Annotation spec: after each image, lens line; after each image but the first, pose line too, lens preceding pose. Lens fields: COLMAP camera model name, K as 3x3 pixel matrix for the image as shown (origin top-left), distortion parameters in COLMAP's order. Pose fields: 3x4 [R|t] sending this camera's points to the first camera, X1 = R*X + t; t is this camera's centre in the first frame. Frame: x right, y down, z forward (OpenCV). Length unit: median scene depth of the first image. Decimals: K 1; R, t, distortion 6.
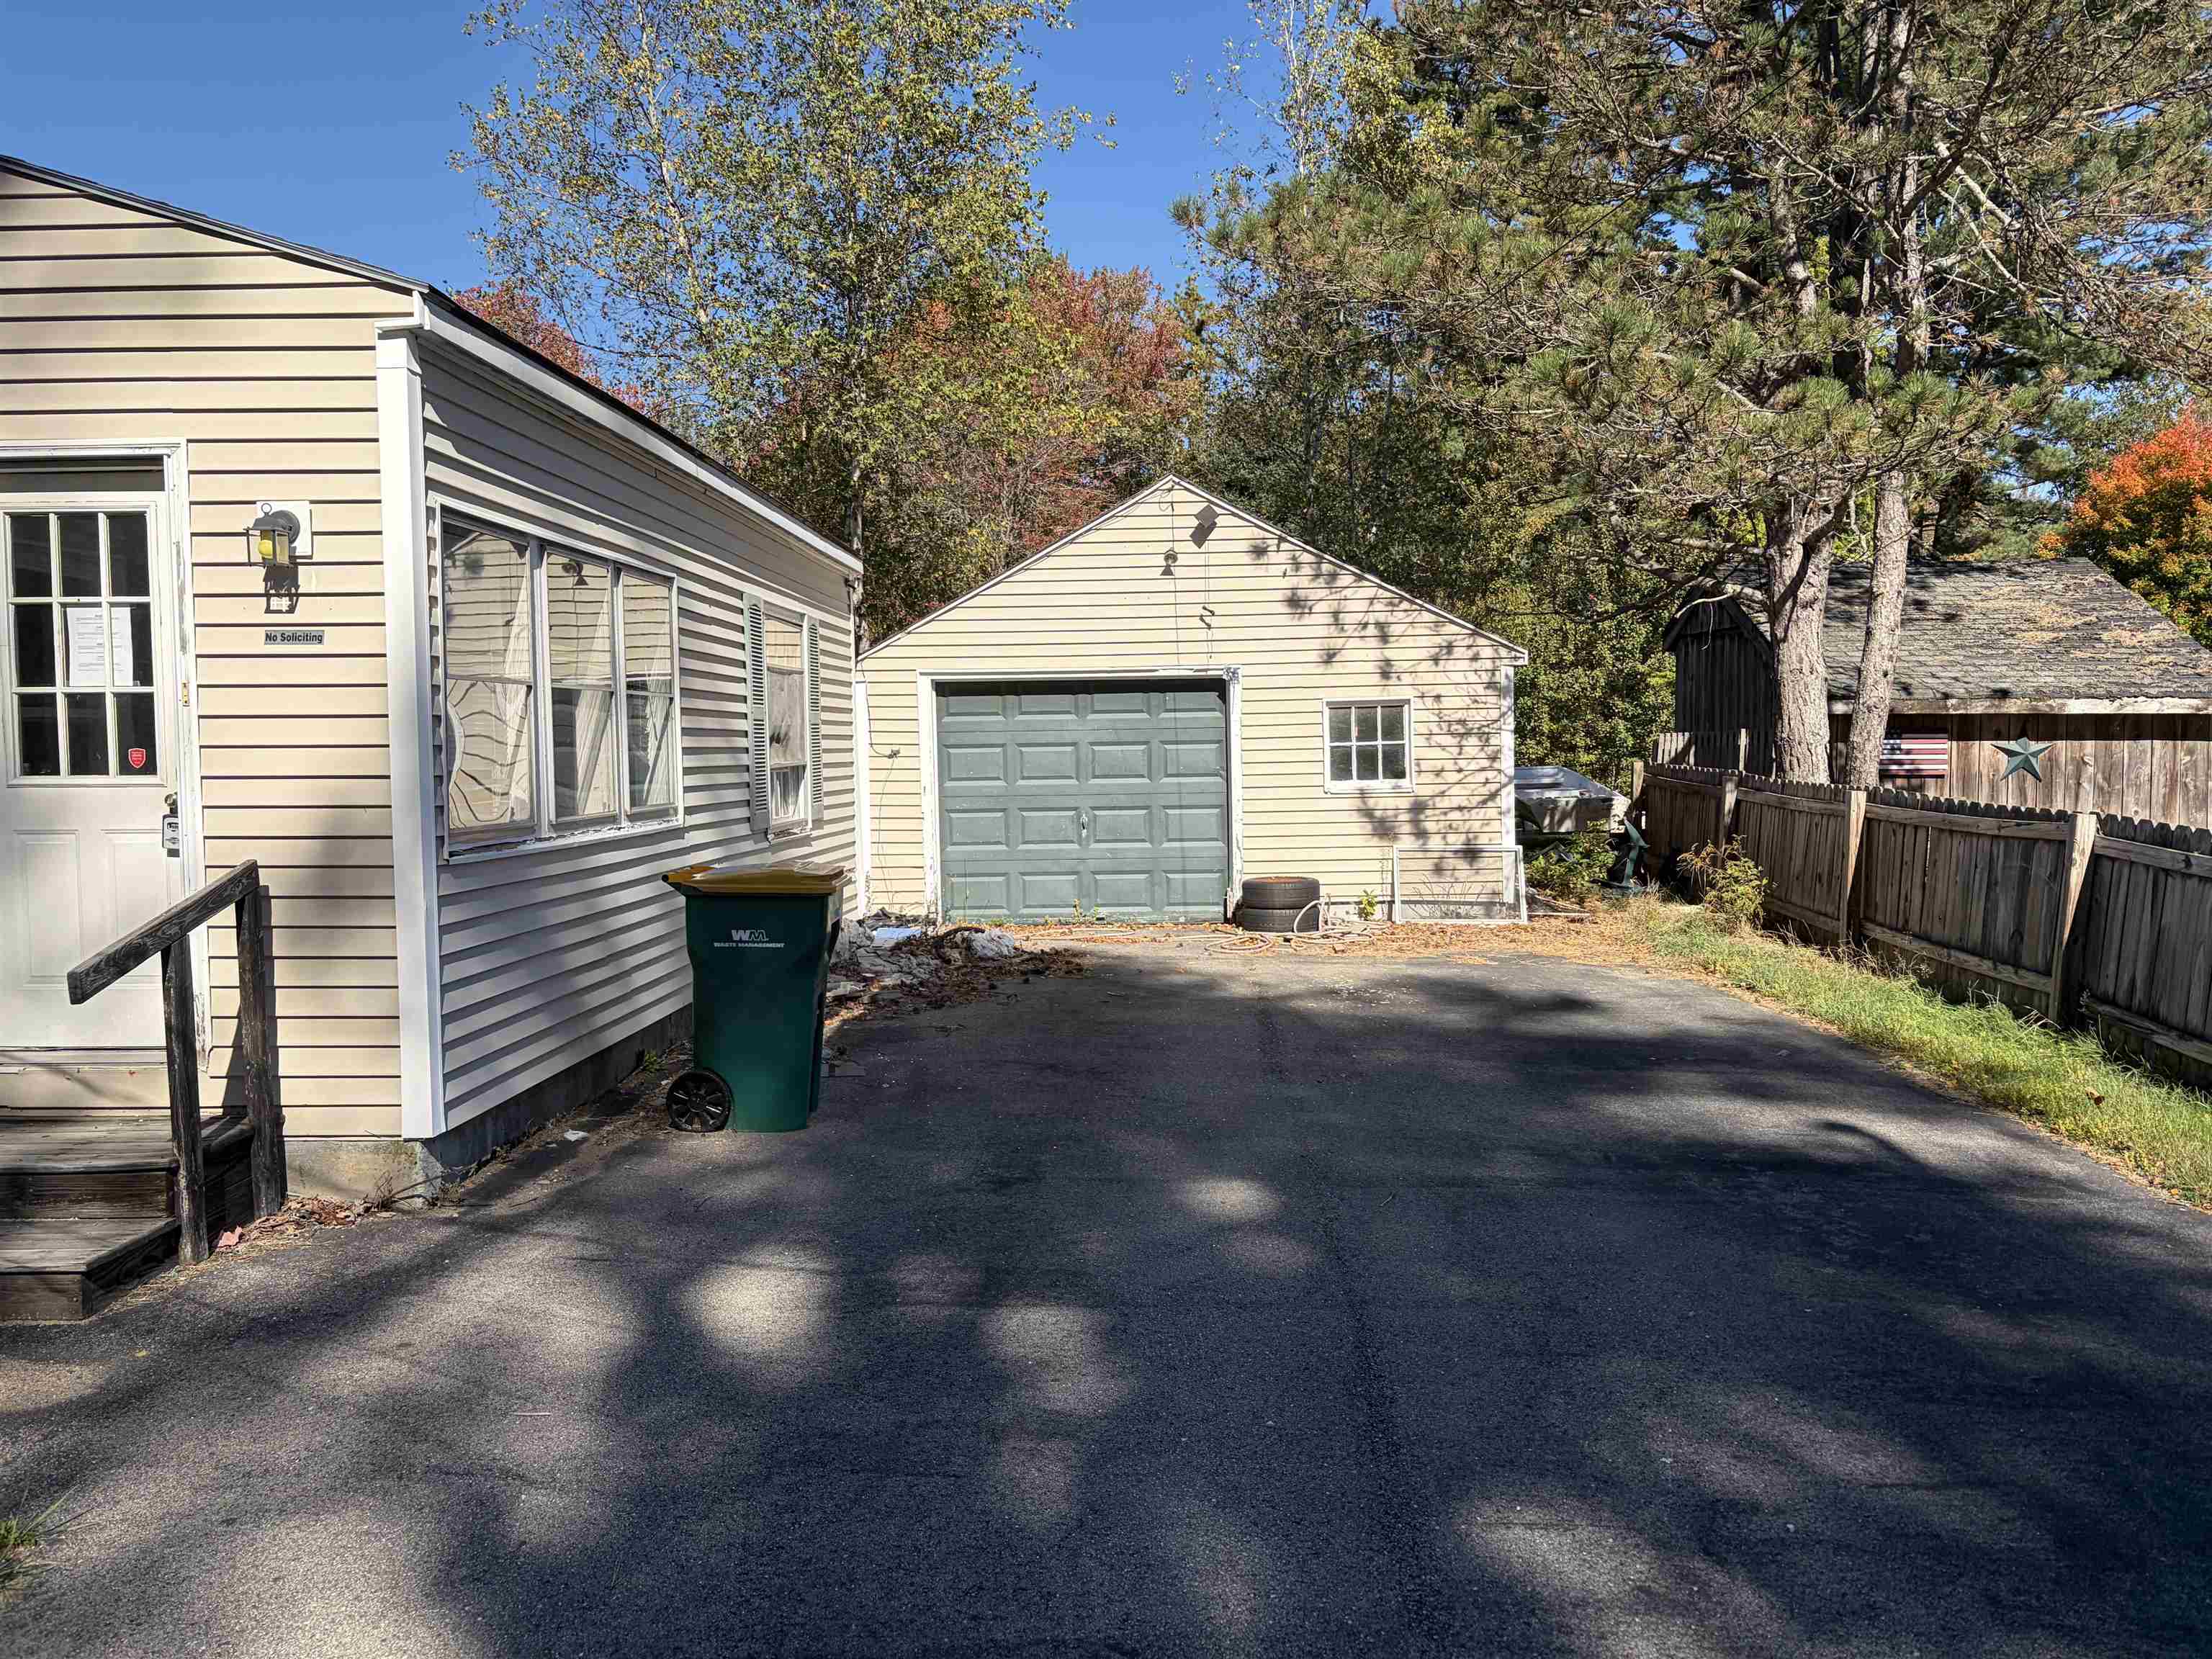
lens RADIAL K [[1685.8, 0, 1106.0], [0, 1685.8, 829.5], [0, 0, 1]] dist [0.040408, -0.003620]
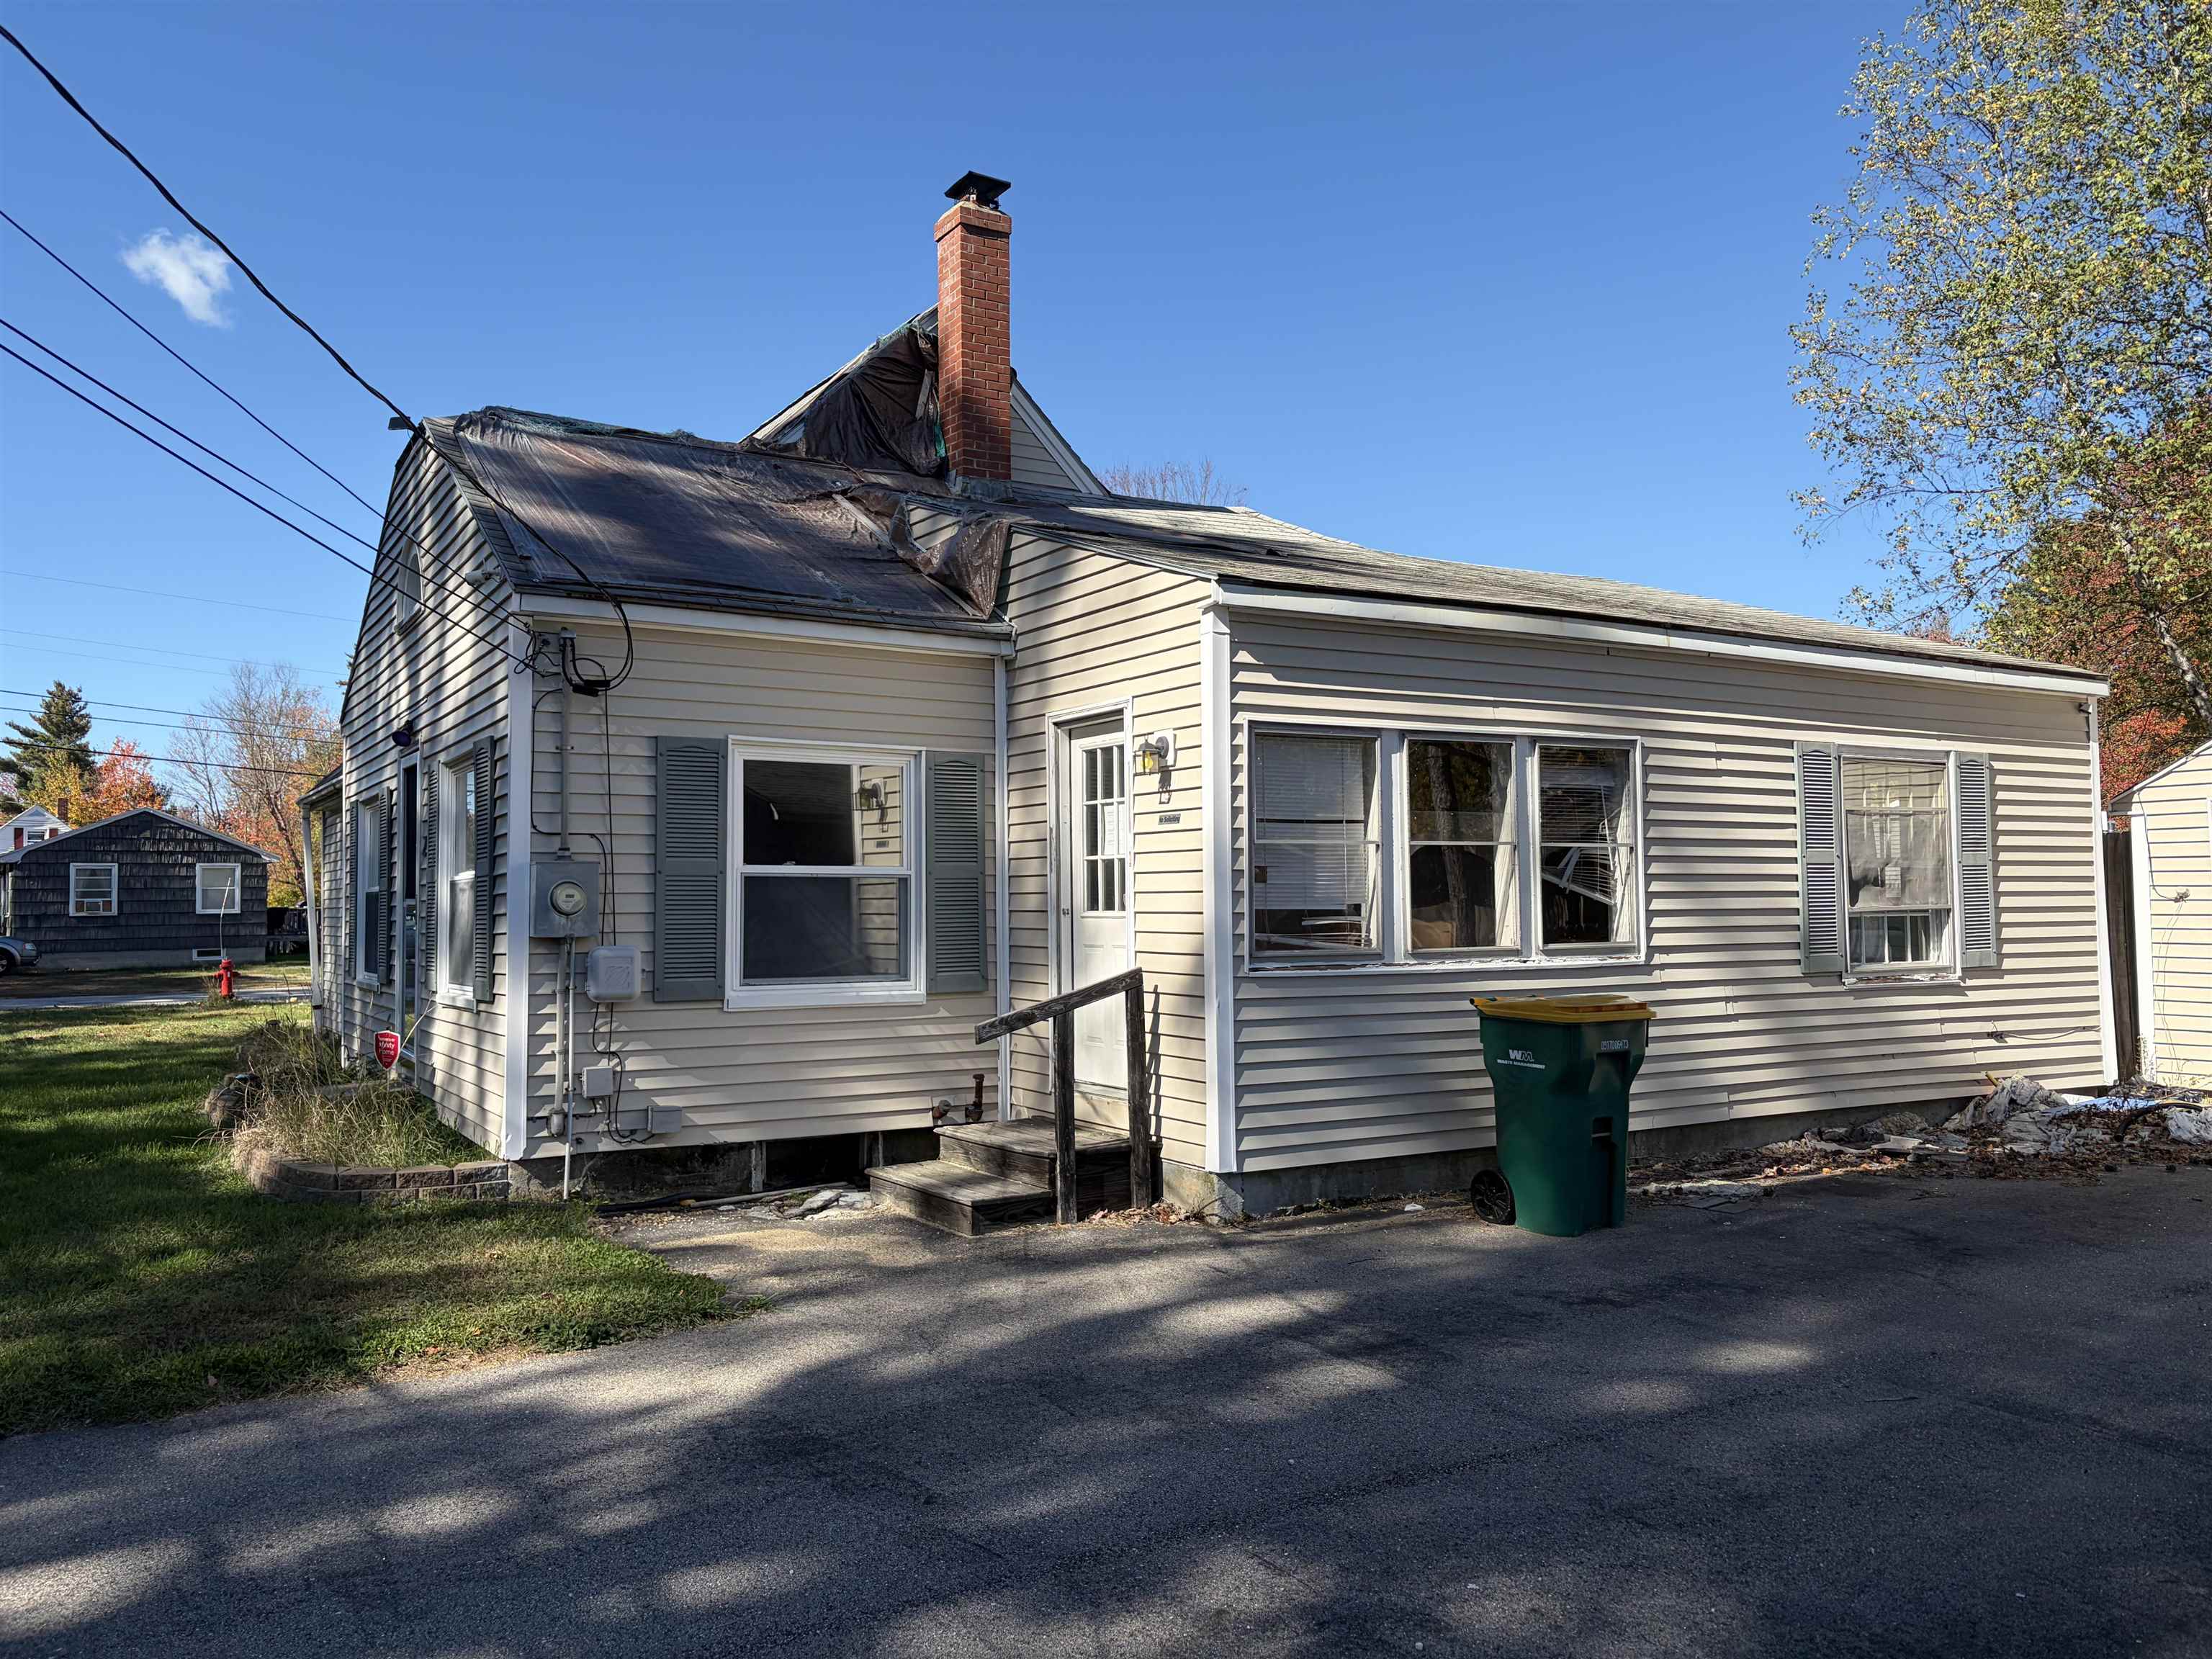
lens RADIAL K [[1685.8, 0, 1106.0], [0, 1685.8, 829.5], [0, 0, 1]] dist [0.040408, -0.003620]
pose [[0.548408, -0.032699, -0.835571, 0.786750], [-0.036985, 0.997309, -0.063303, -0.009392], [0.835392, 0.065619, 0.545723, 0.160823]]
